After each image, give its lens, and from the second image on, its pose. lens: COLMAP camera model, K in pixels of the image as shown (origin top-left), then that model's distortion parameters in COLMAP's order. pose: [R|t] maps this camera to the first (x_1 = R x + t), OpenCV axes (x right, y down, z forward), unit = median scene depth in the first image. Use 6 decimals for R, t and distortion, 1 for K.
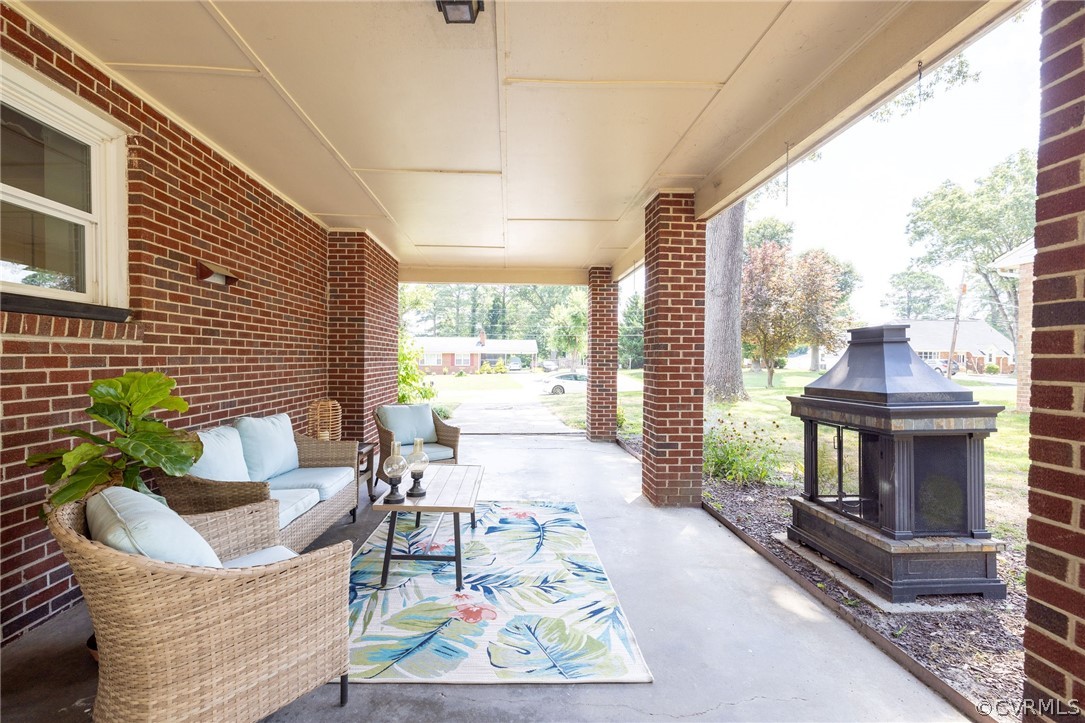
lens RADIAL K [[464.0, 0, 536.9], [0, 464.0, 367.1], [0, 0, 1]] dist [-0.002171, -0.000075]
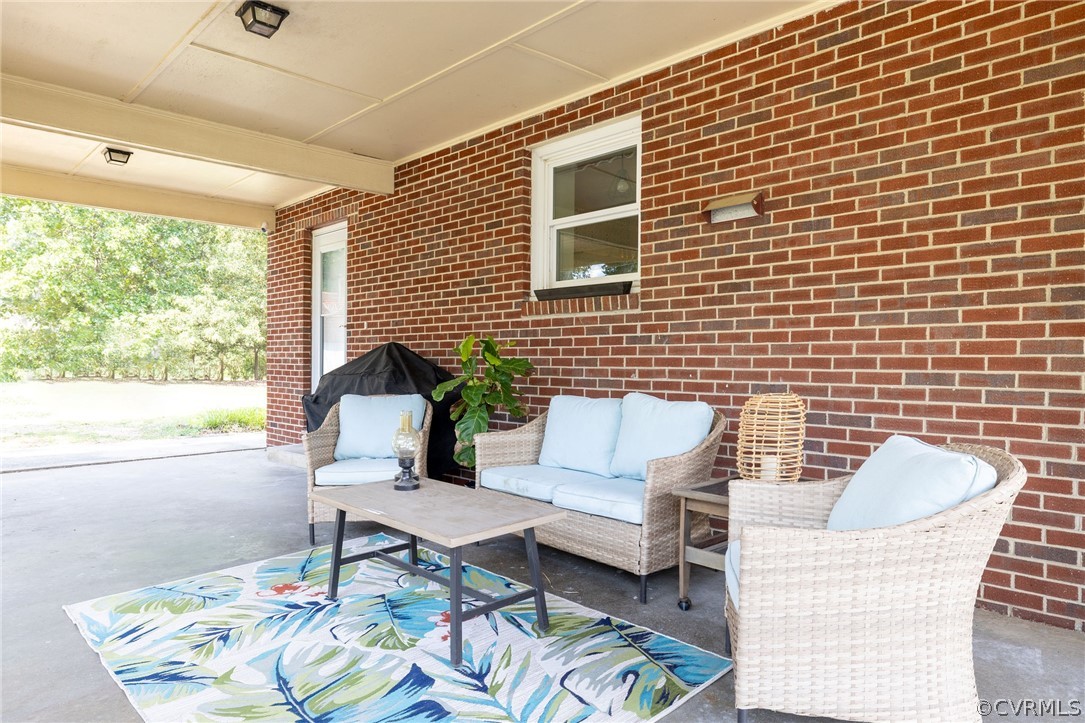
lens RADIAL K [[709.3, 0, 542.5], [0, 709.3, 361.5], [0, 0, 1]] dist [0.016272, 0.002646]
pose [[-0.765440, -0.010706, -0.643418, 0.315111], [-0.022132, 0.999708, 0.009695, 0.047464], [0.643126, 0.021661, -0.765454, 1.973872]]
